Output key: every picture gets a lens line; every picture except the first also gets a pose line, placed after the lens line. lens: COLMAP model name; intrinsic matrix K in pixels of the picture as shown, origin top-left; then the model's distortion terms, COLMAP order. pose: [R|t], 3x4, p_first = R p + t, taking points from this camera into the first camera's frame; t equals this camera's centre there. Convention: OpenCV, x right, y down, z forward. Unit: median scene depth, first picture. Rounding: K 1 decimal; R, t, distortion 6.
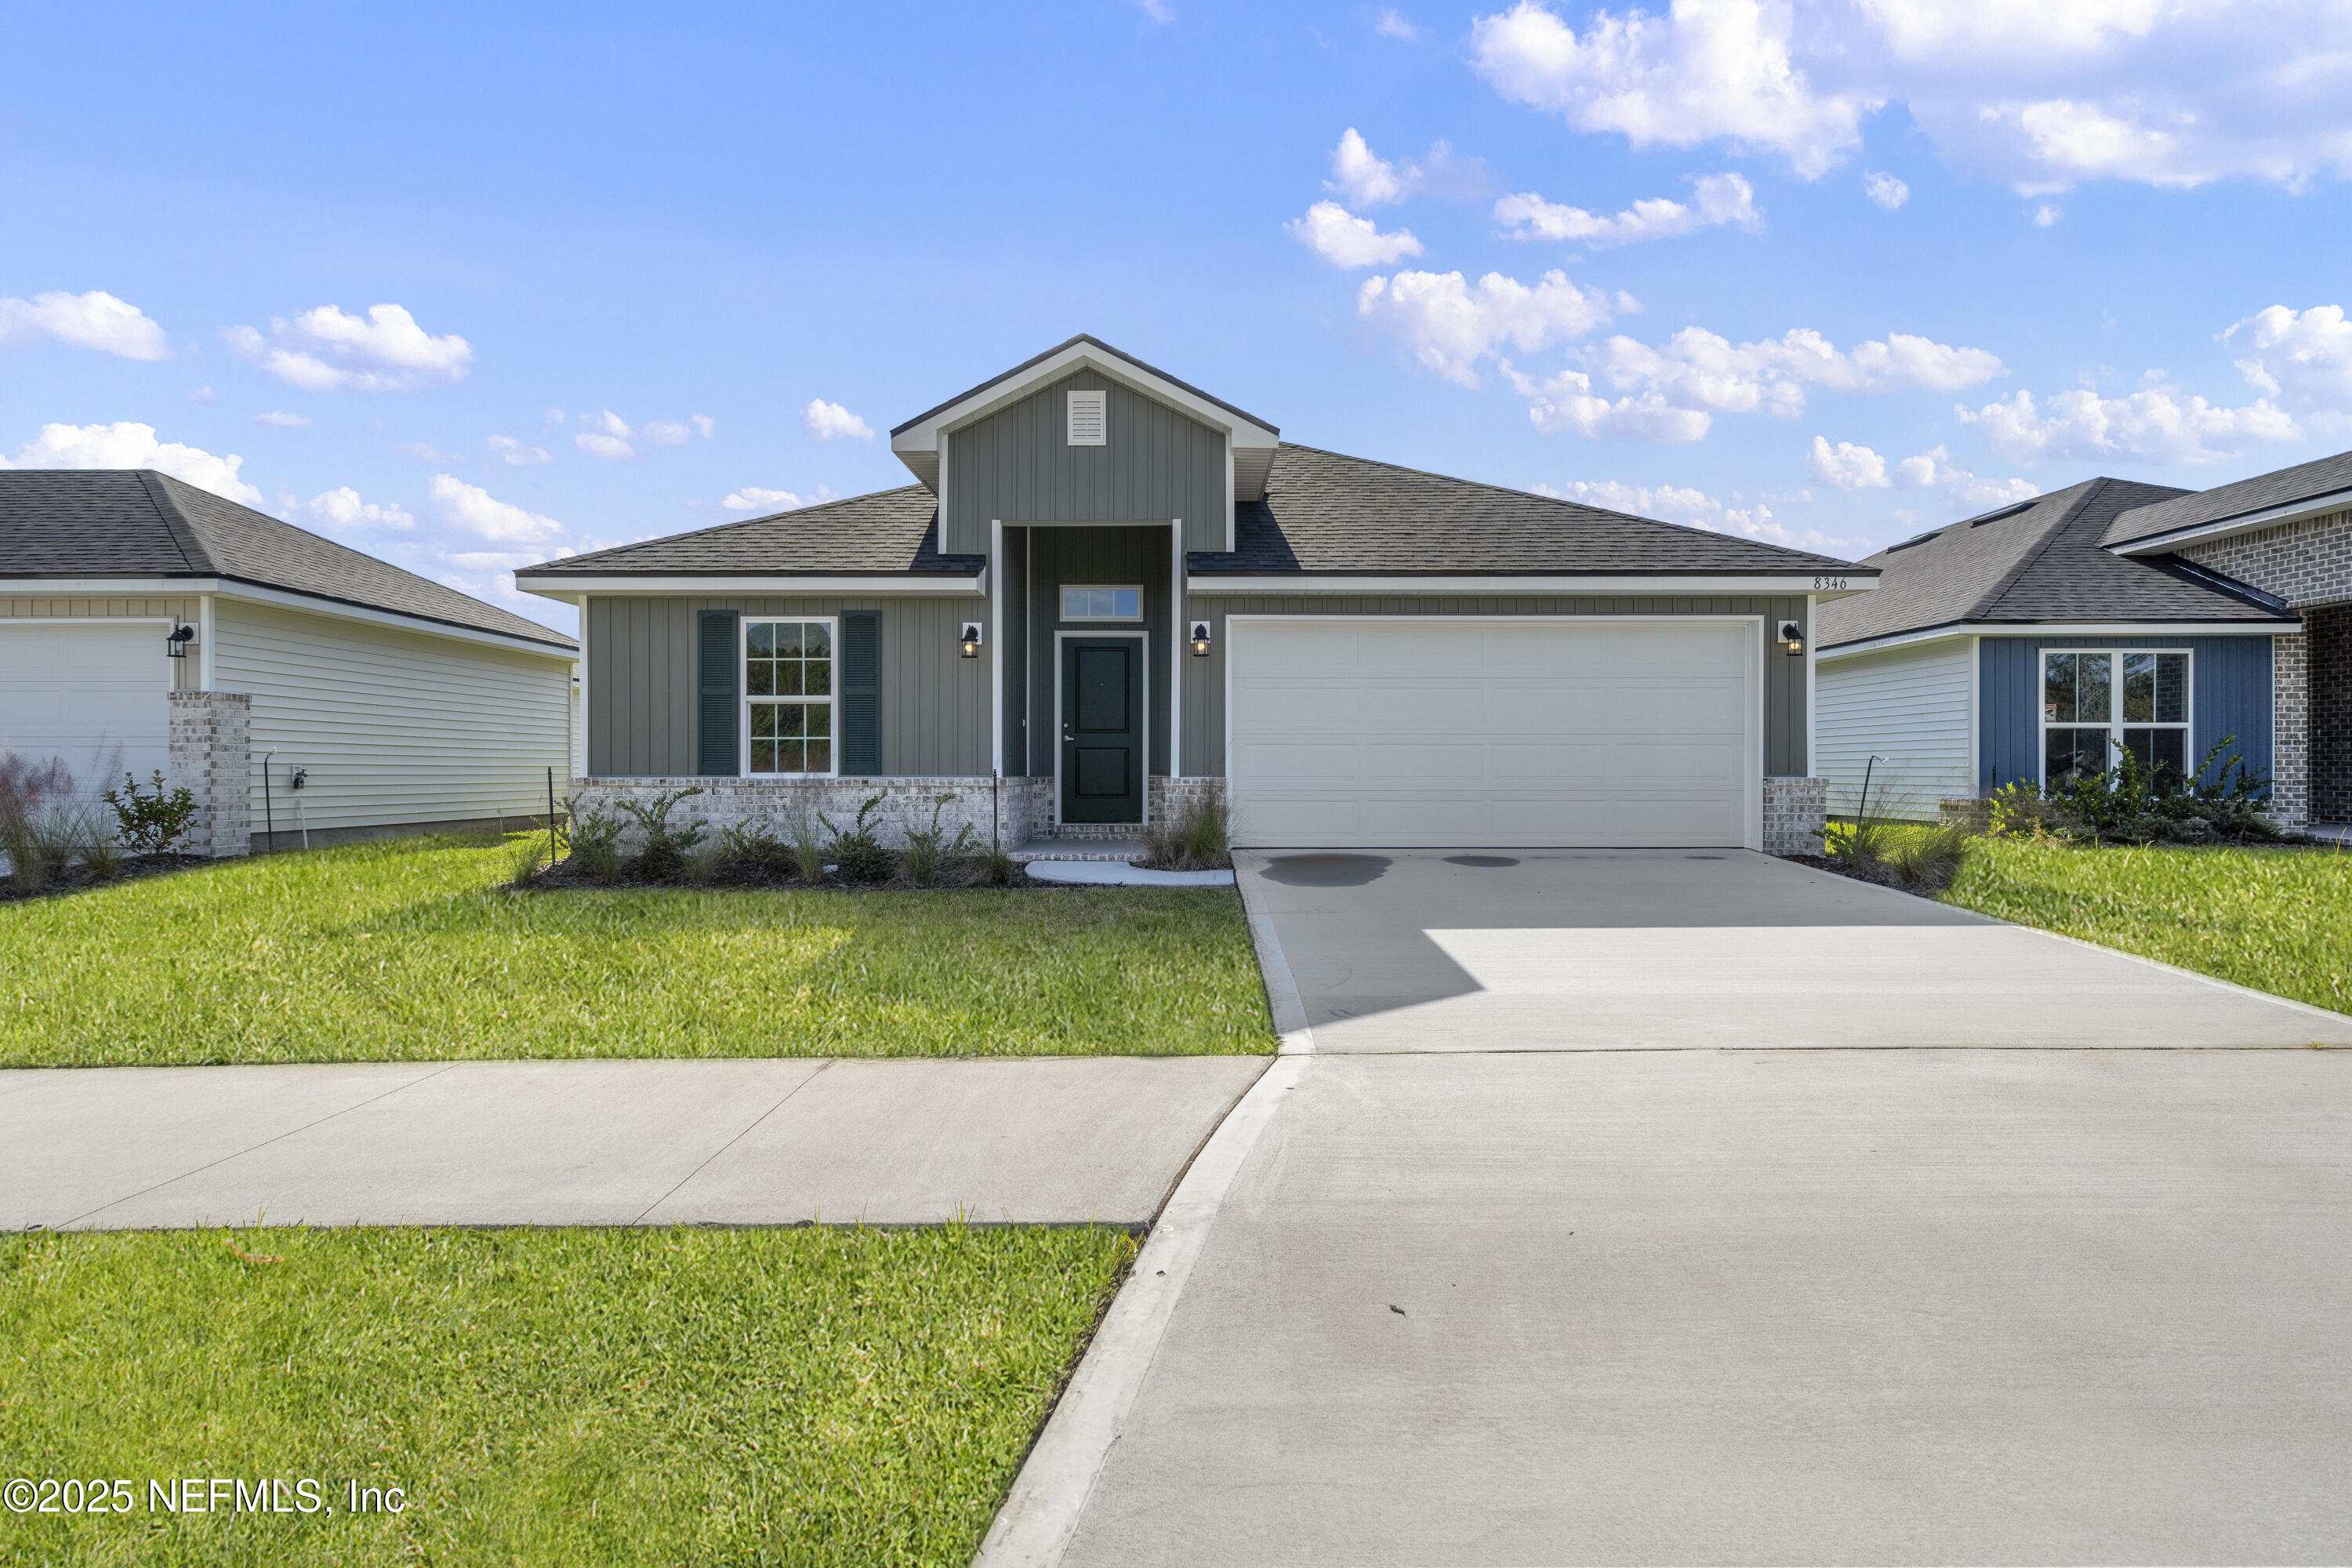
lens RADIAL K [[1211.1, 0, 1179.2], [0, 1211.1, 774.2], [0, 0, 1]] dist [-0.002922, -0.001051]
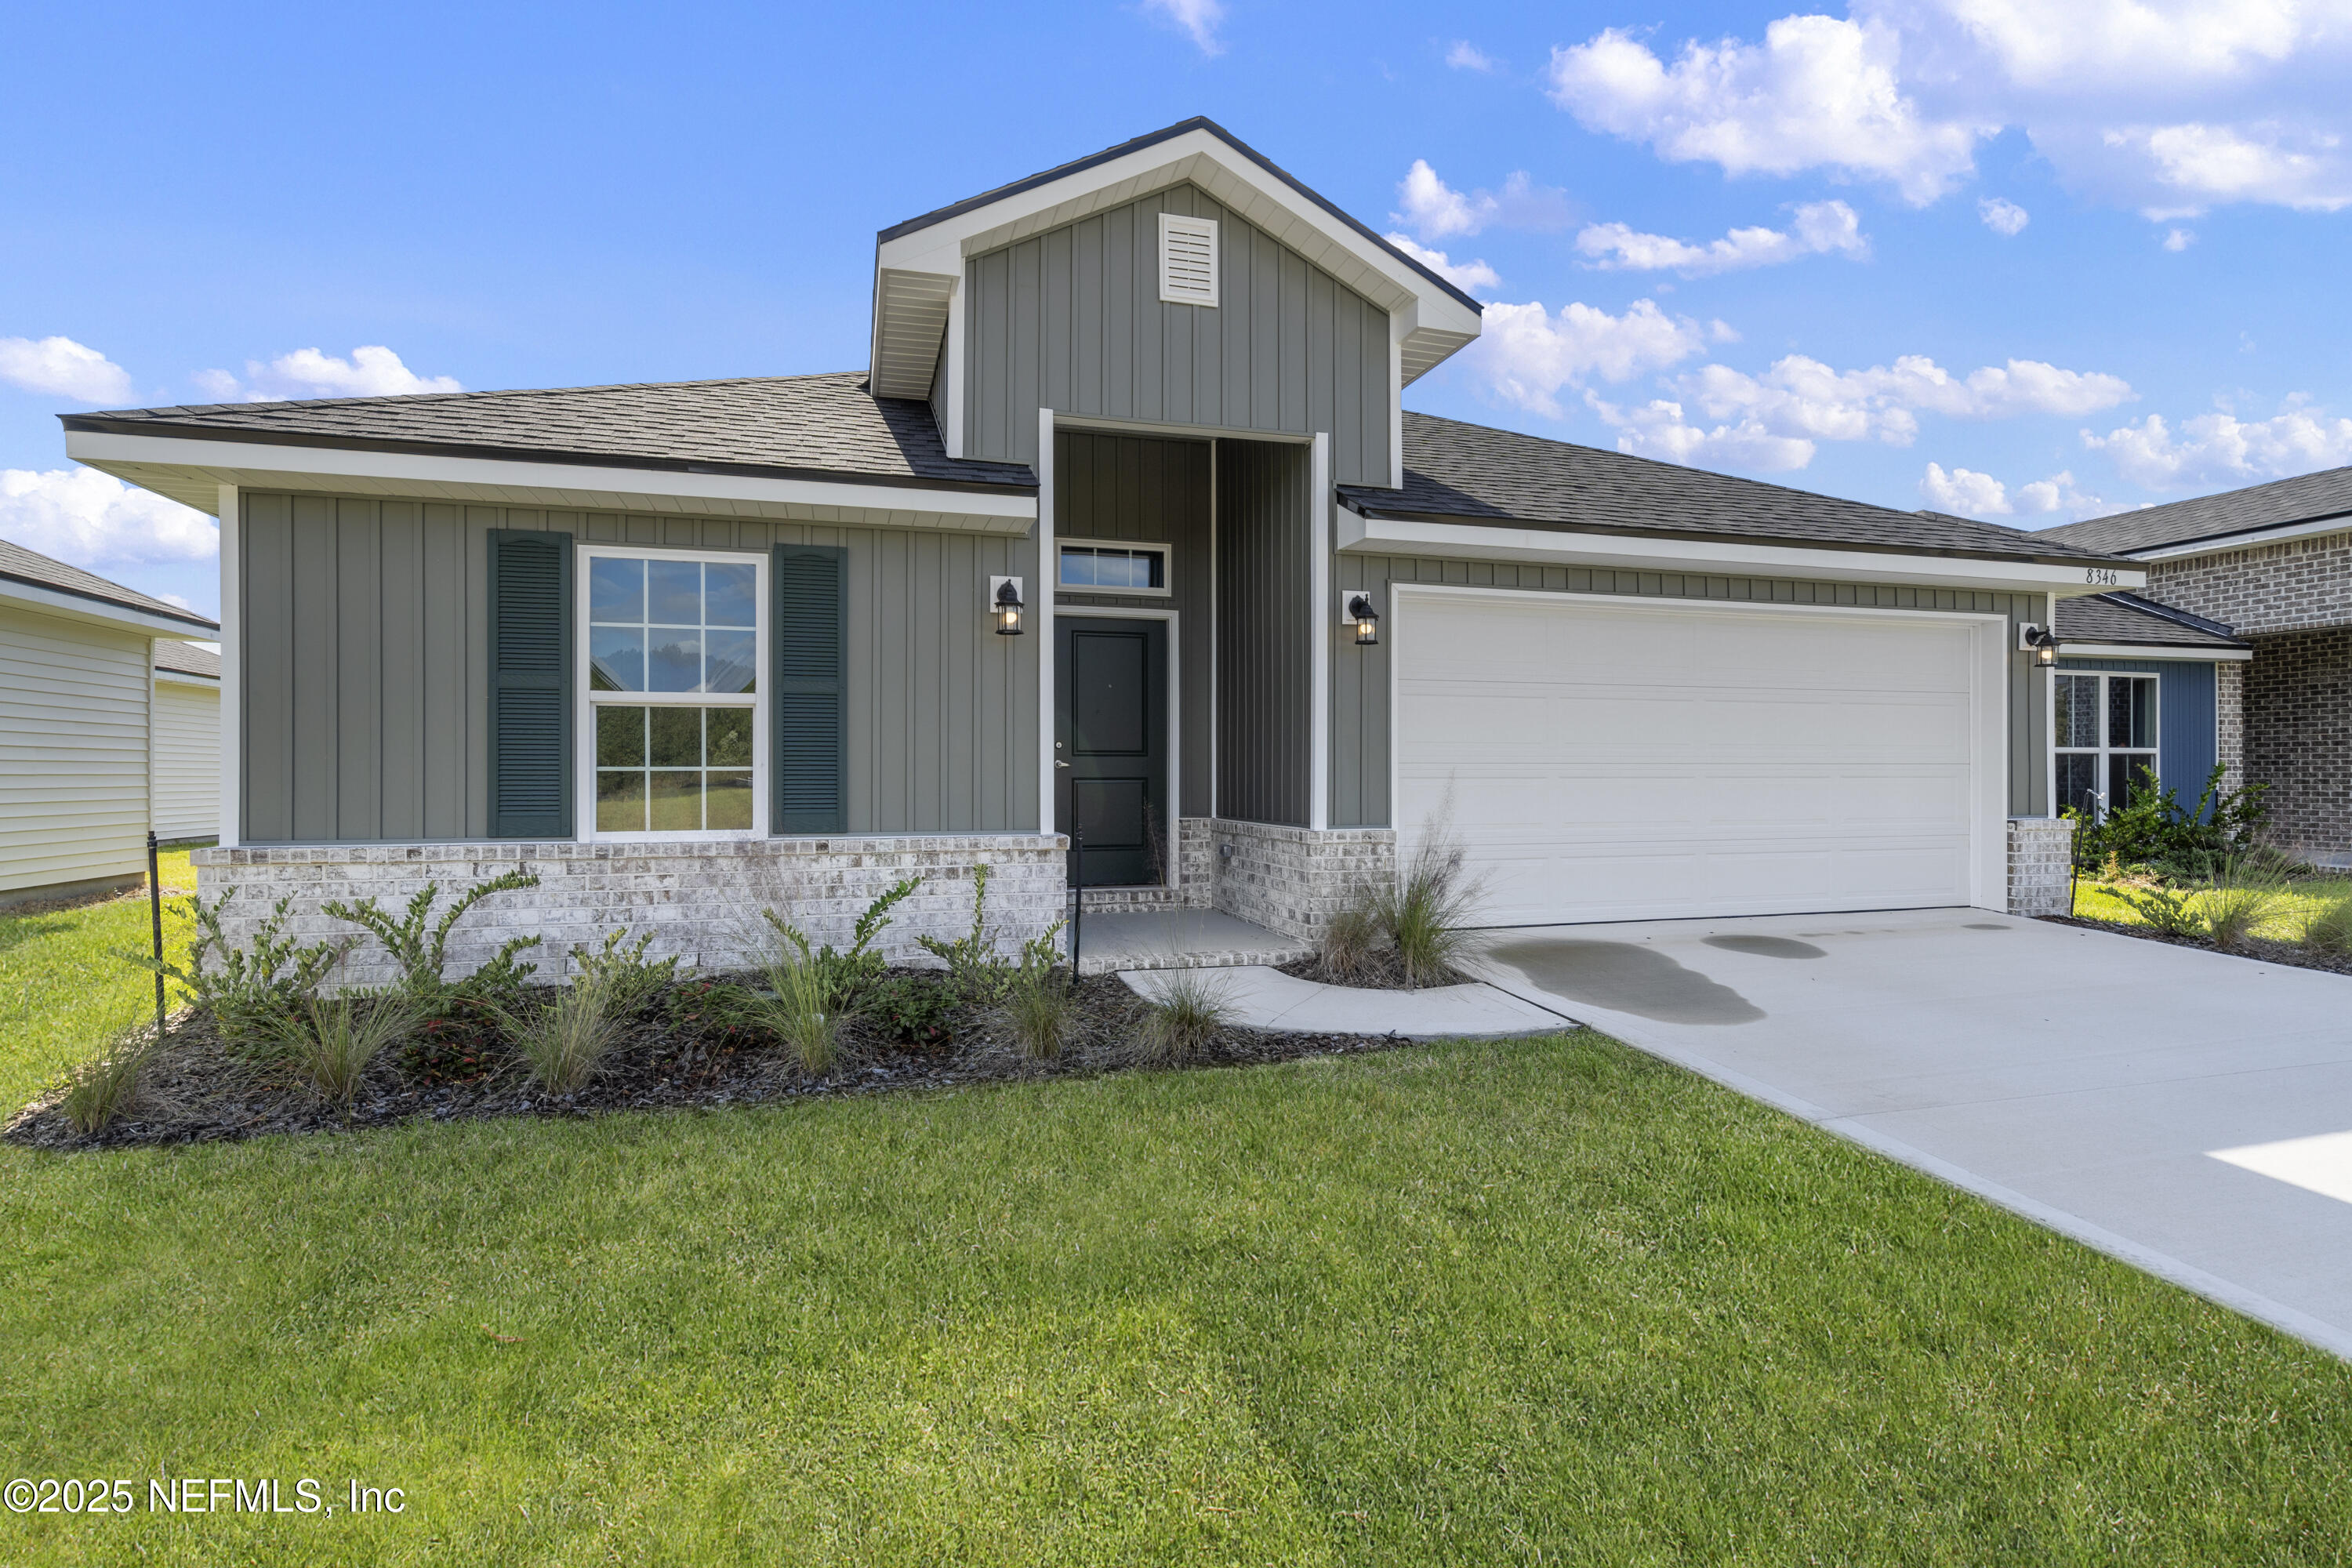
lens RADIAL K [[1128.3, 0, 1179.4], [0, 1128.3, 774.0], [0, 0, 1]] dist [0.000855, -0.000932]
pose [[0.959579, -0.000832, 0.281438, -0.246170], [0.002377, 0.999984, -0.005148, -0.024163], [-0.281429, 0.005609, 0.959566, 0.440077]]
